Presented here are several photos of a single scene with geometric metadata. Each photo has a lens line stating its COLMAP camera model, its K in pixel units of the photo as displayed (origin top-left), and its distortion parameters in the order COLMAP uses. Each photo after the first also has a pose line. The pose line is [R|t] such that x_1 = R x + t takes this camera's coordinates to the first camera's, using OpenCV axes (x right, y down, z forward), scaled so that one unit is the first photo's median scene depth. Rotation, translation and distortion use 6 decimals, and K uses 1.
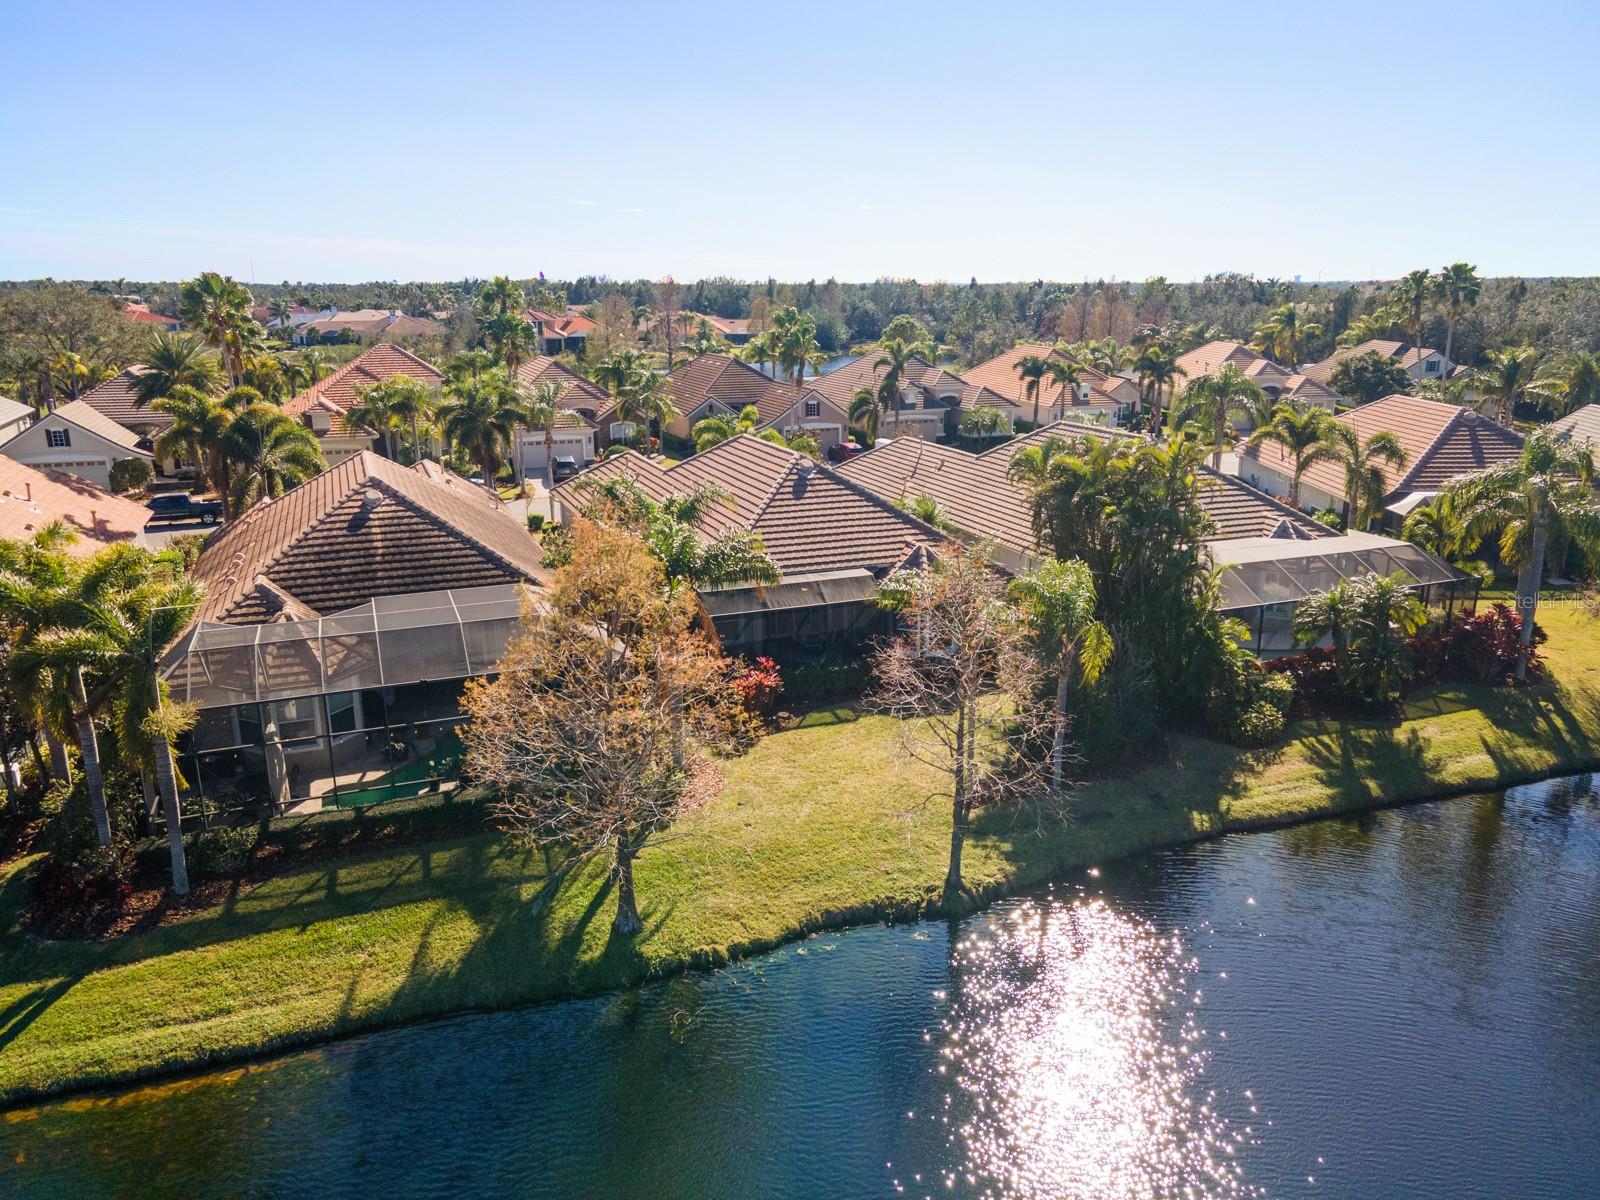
lens RADIAL K [[1187.5, 0, 800.0], [0, 1187.5, 600.0], [0, 0, 1]] dist [0.020850, 0.045285]
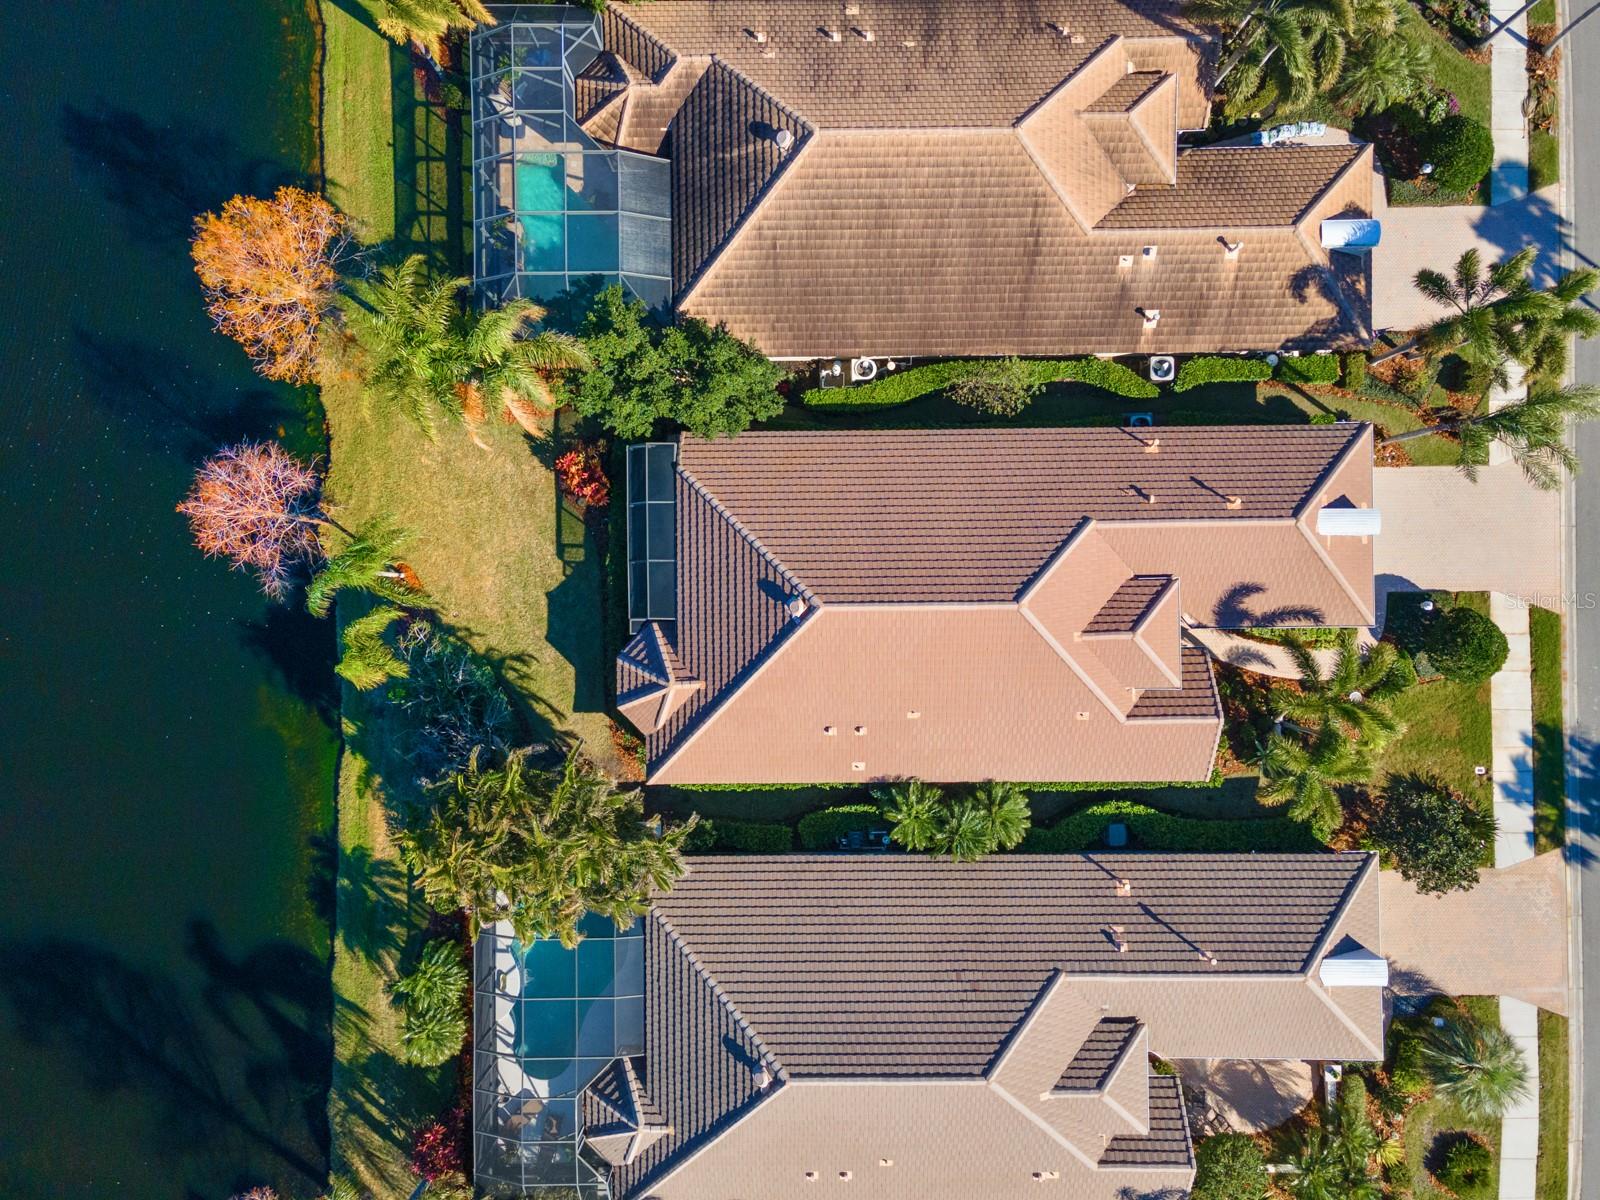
lens RADIAL K [[1187.5, 0, 800.0], [0, 1187.5, 600.0], [0, 0, 1]] dist [0.020850, 0.045285]
pose [[-0.352964, 0.935636, 0.001481, -0.002271], [-0.229545, -0.088129, 0.969300, -1.261588], [0.907042, 0.341788, 0.245877, 1.036877]]
